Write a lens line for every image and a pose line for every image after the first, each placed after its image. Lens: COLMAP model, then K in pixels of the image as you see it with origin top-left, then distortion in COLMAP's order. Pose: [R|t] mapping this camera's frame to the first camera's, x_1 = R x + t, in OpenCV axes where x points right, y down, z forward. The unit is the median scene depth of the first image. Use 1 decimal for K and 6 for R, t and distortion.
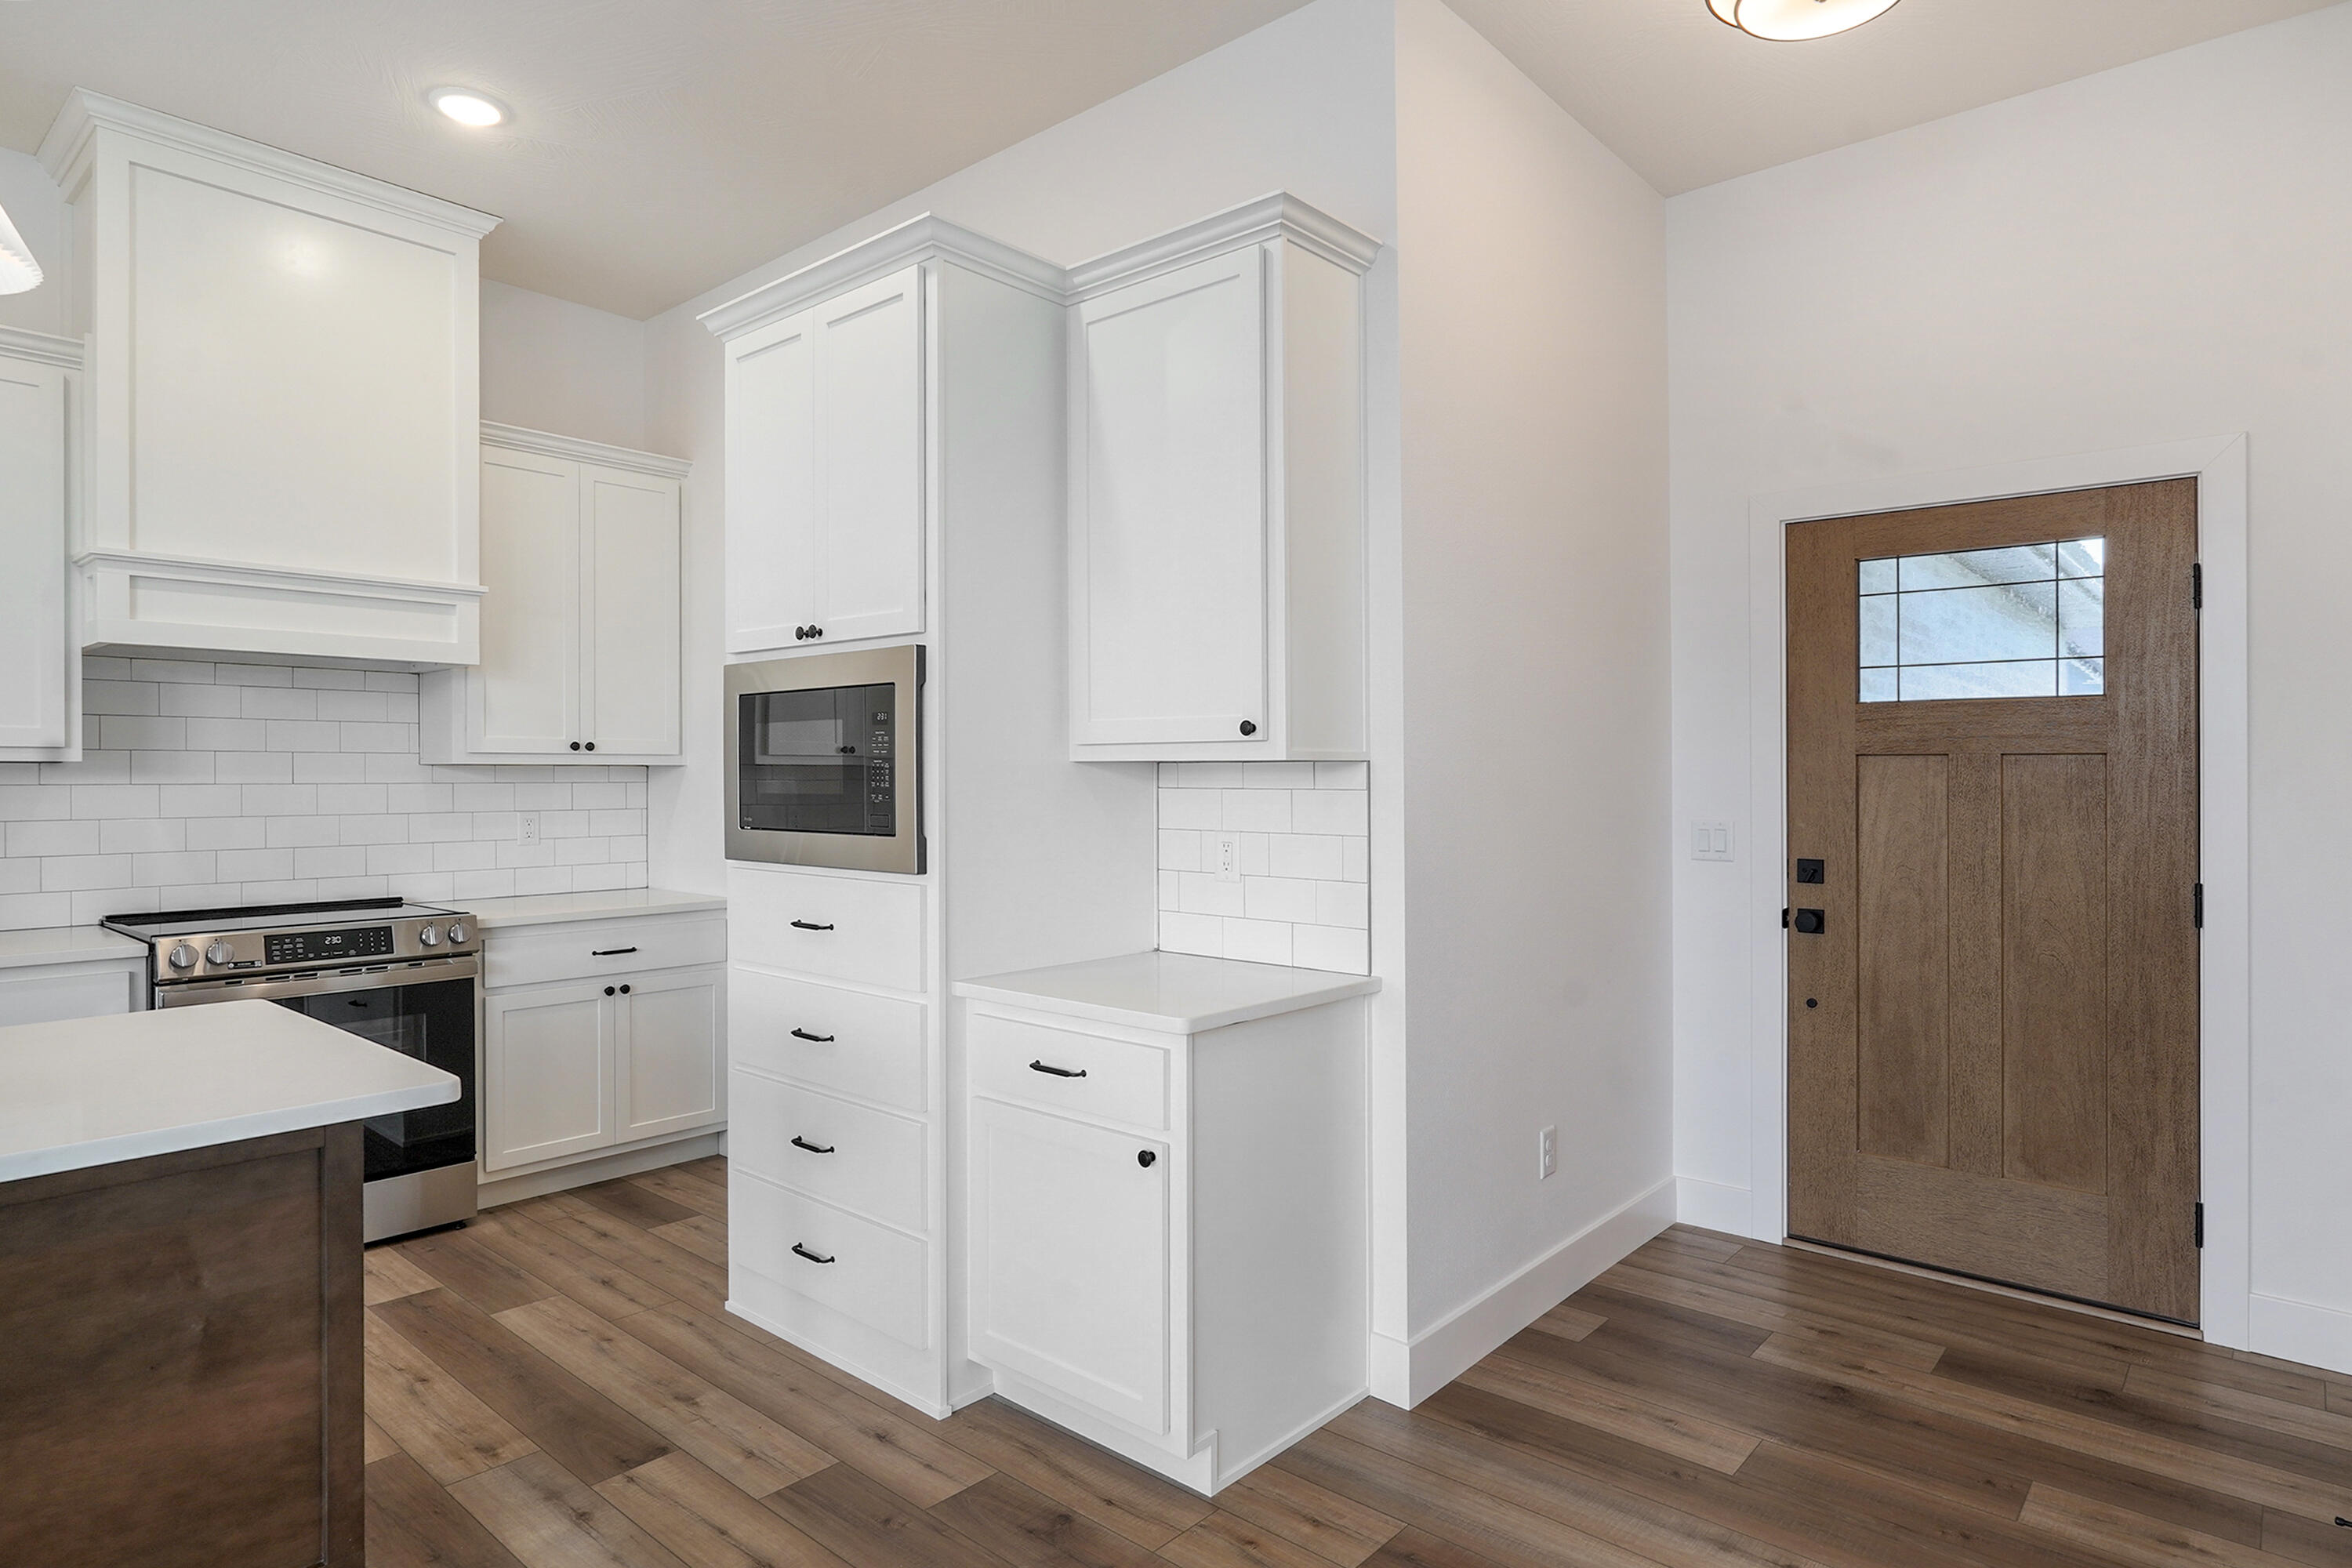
lens RADIAL K [[1309.2, 0, 1176.0], [0, 1309.2, 784.0], [0, 0, 1]] dist [-0.008342, -0.002408]
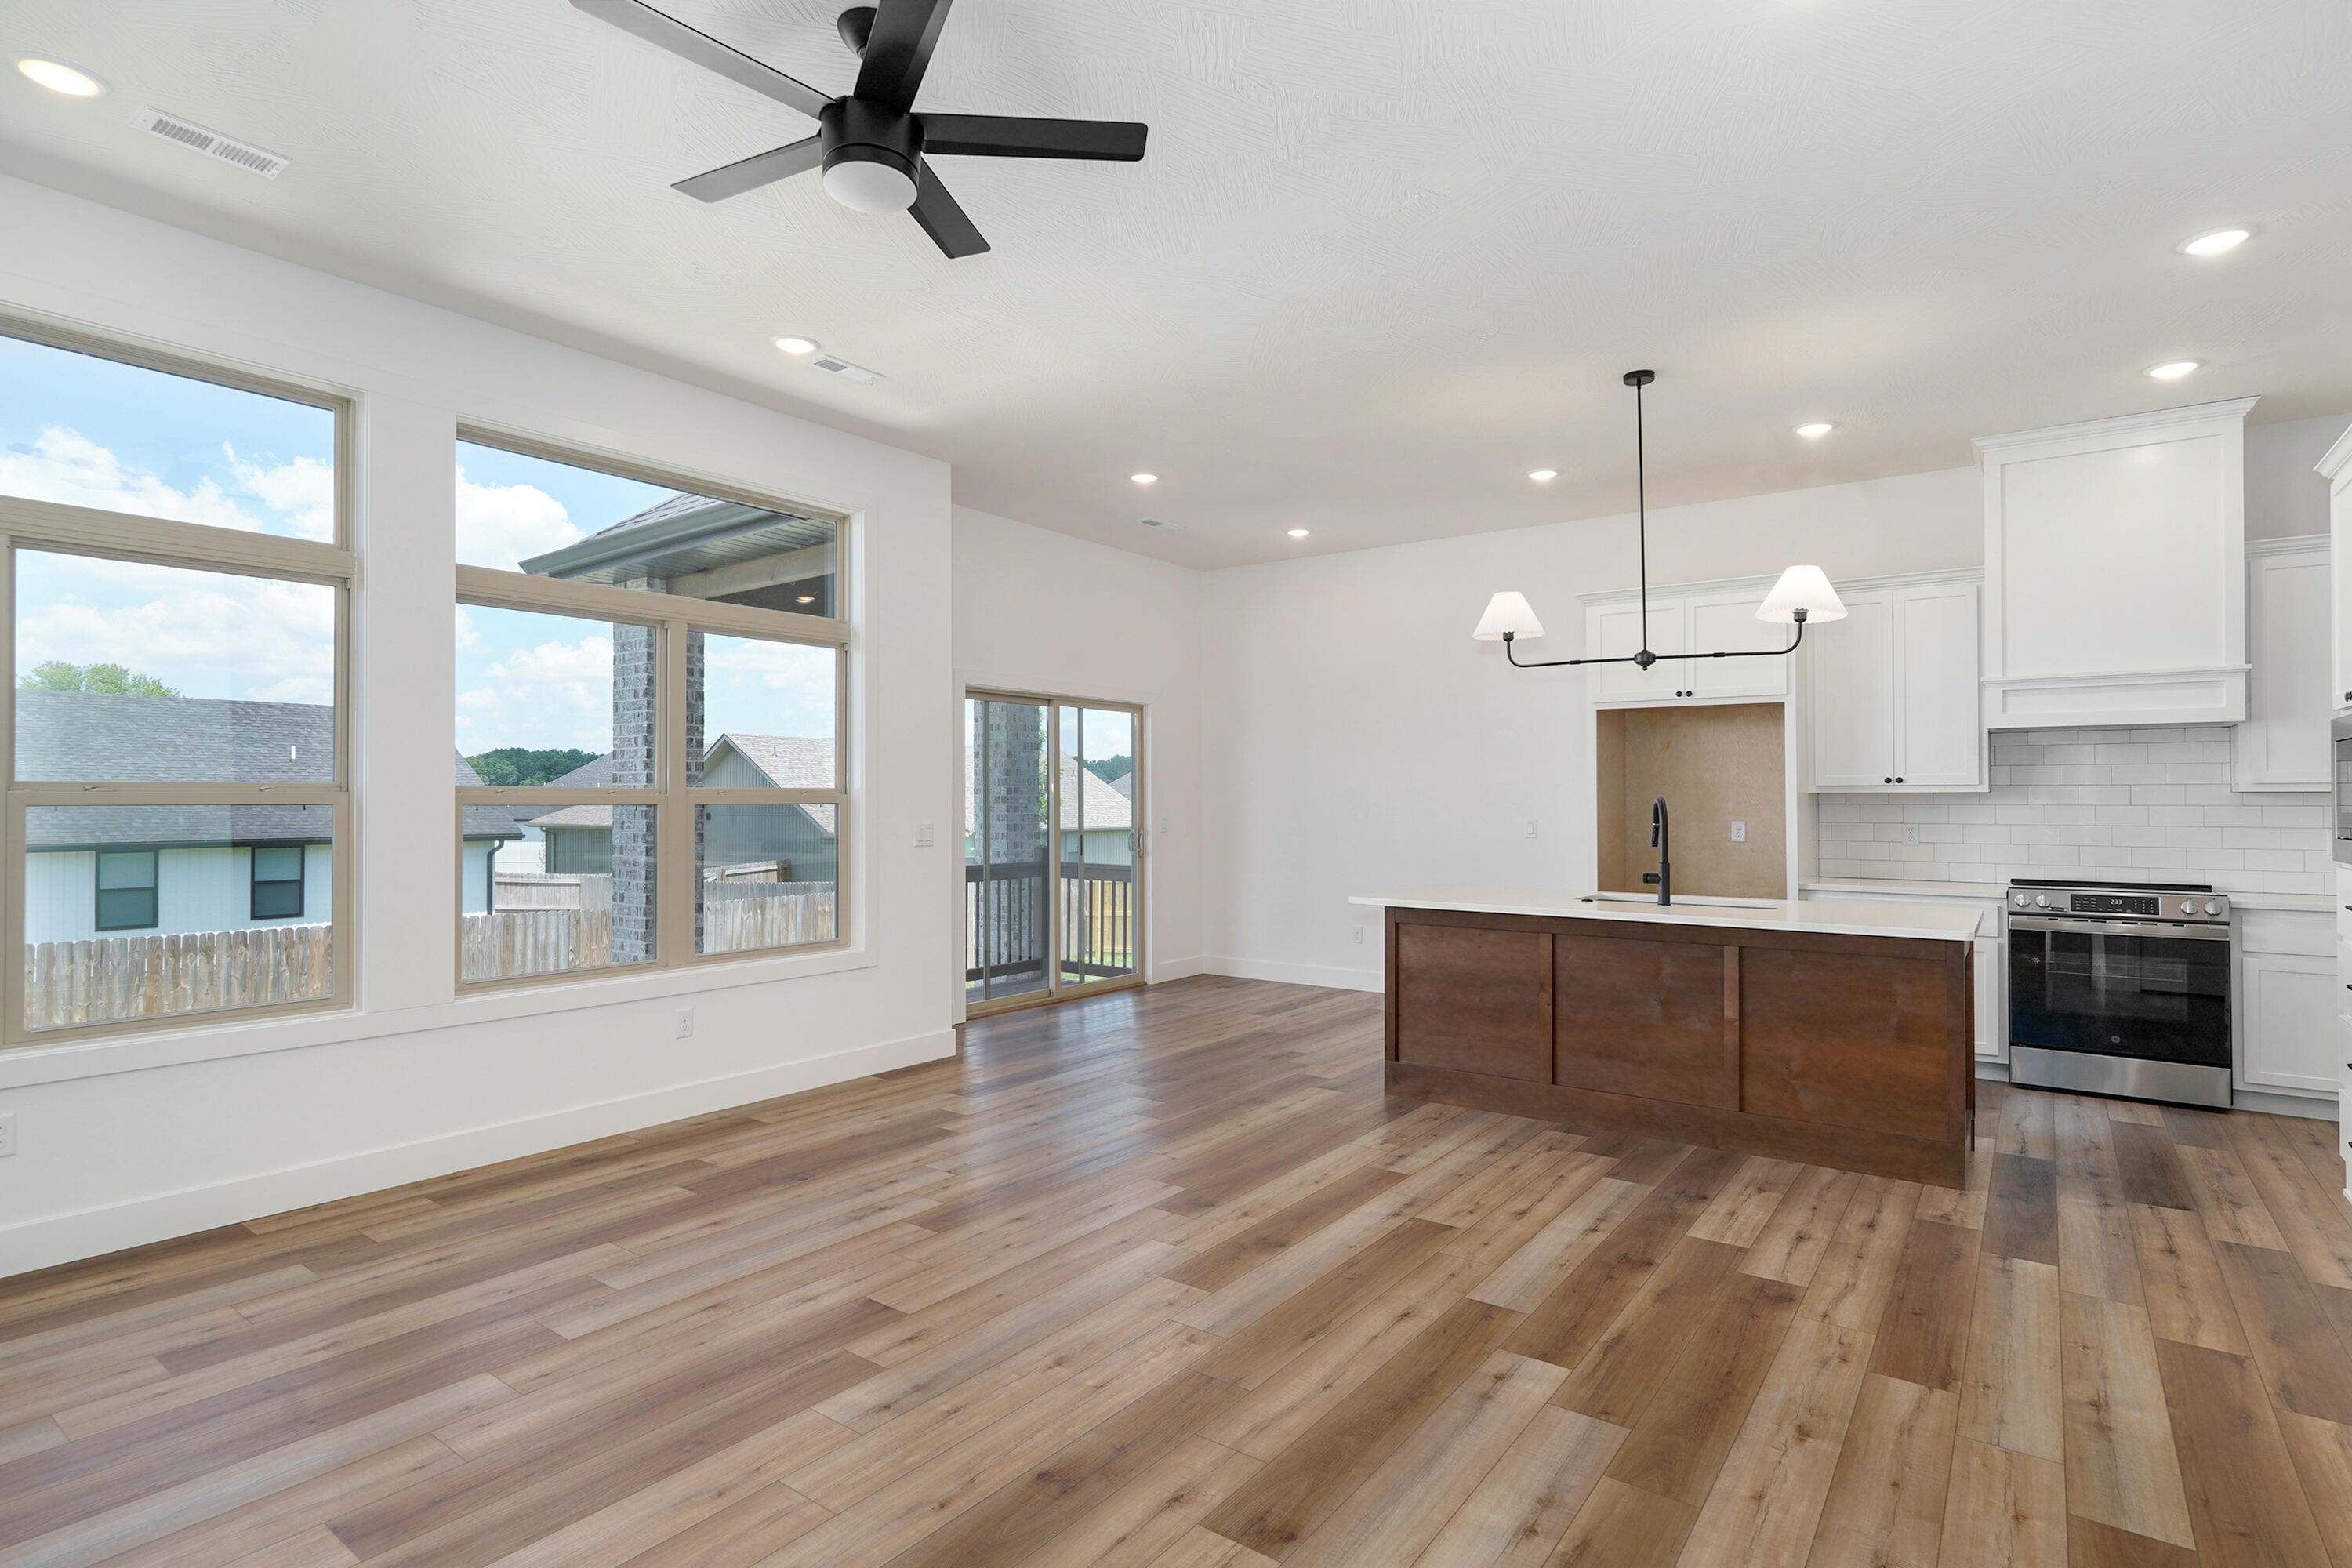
lens RADIAL K [[1249.3, 0, 1176.0], [0, 1249.3, 784.0], [0, 0, 1]] dist [-0.018144, 0.000065]
pose [[0.113608, -0.011492, -0.993459, 0.778407], [-0.003991, 0.999920, -0.012023, -0.003160], [0.993518, 0.005331, 0.113553, -0.347154]]
